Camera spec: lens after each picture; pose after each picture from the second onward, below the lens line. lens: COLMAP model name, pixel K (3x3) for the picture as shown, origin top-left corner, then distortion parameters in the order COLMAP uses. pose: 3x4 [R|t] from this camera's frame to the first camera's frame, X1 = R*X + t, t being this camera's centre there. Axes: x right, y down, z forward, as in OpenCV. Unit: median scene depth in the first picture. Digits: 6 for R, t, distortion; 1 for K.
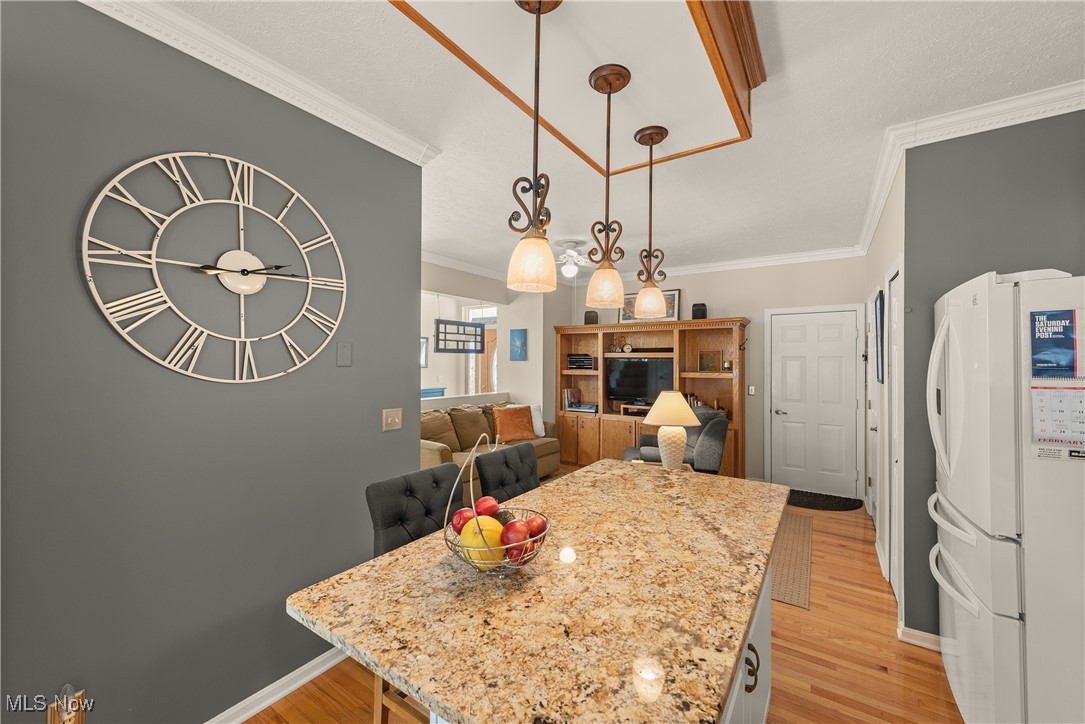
lens RADIAL K [[426.8, 0, 543.4], [0, 426.8, 360.9], [0, 0, 1]] dist [0.003626, -0.001077]
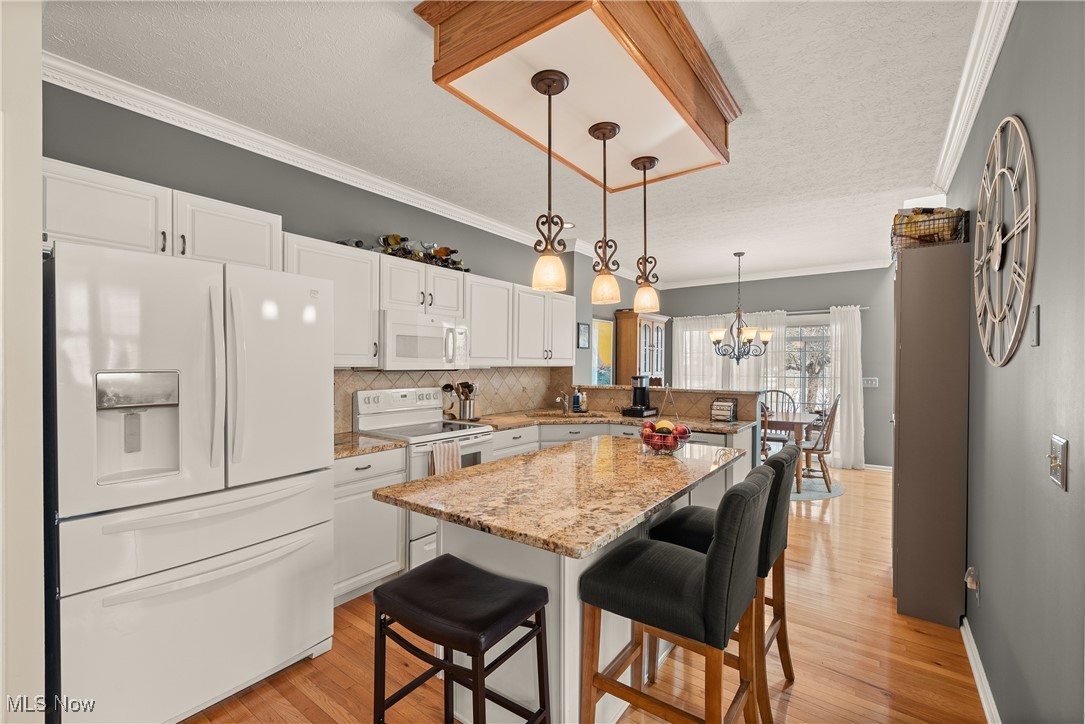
lens RADIAL K [[473.5, 0, 532.3], [0, 473.5, 366.2], [0, 0, 1]] dist [0.014379, -0.002440]
pose [[-0.997747, -0.009000, 0.066479, 0.200267], [-0.008789, 0.999955, 0.003480, 0.047112], [-0.066507, 0.002887, -0.997782, 1.814459]]
